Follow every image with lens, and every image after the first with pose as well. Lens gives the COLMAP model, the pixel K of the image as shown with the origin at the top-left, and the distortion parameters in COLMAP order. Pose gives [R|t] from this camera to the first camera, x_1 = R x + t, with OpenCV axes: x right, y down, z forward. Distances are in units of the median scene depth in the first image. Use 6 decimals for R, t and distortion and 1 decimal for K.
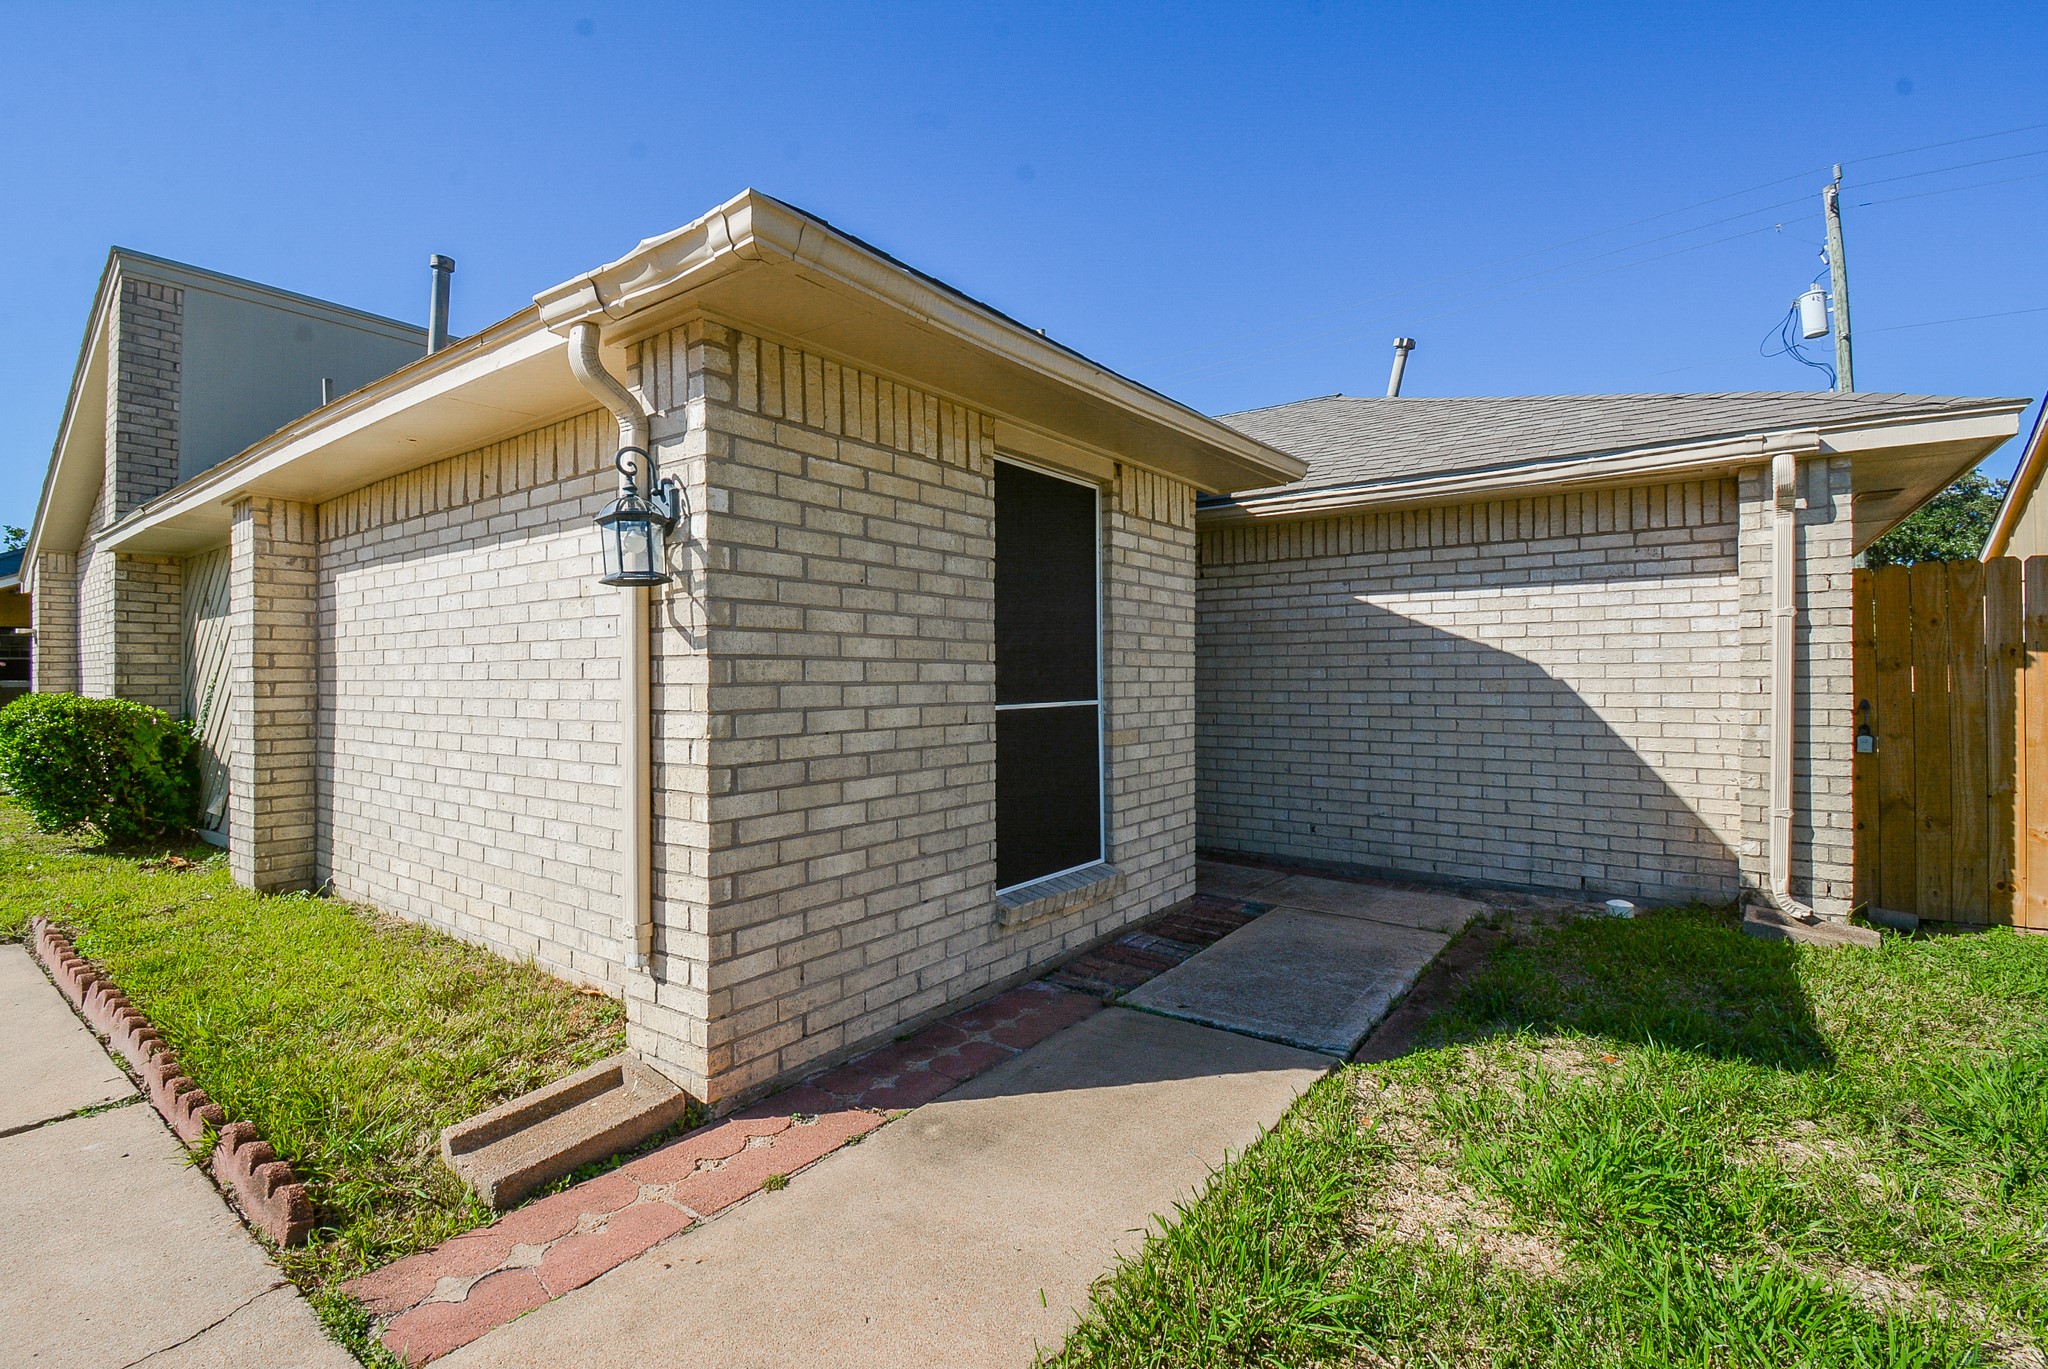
lens RADIAL K [[911.0, 0, 1025.8], [0, 911.0, 676.7], [0, 0, 1]] dist [-0.003992, -0.006377]
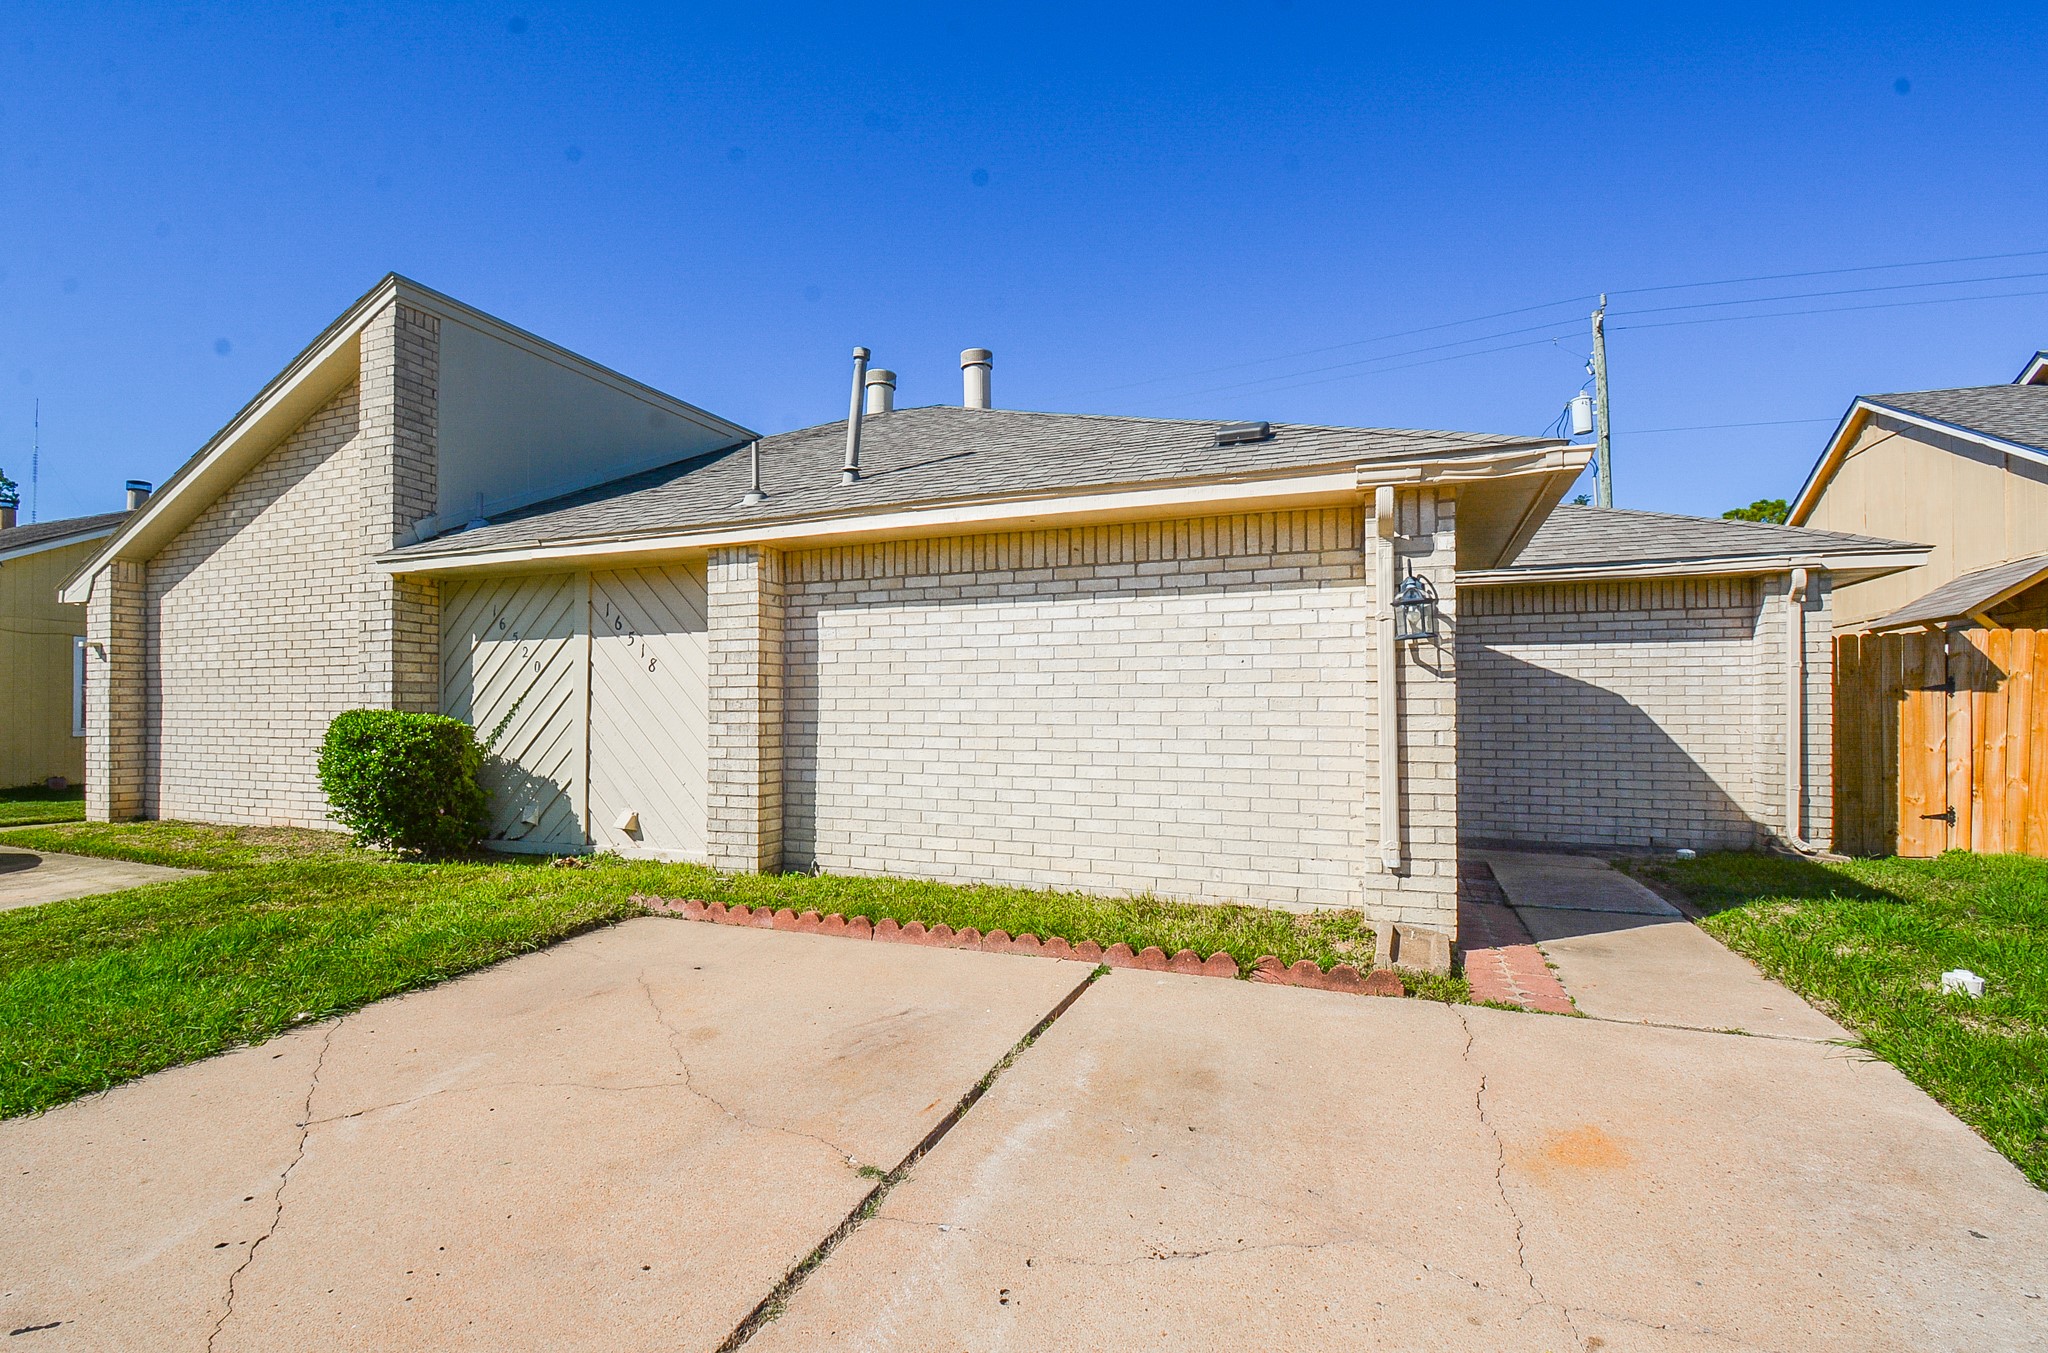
lens RADIAL K [[954.6, 0, 976.4], [0, 954.6, 709.5], [0, 0, 1]] dist [0.002398, -0.010025]
pose [[0.974258, 0.007207, 0.225321, -0.831399], [-0.007062, 0.999974, -0.001453, 0.019240], [-0.225325, -0.000175, 0.974284, -0.283938]]
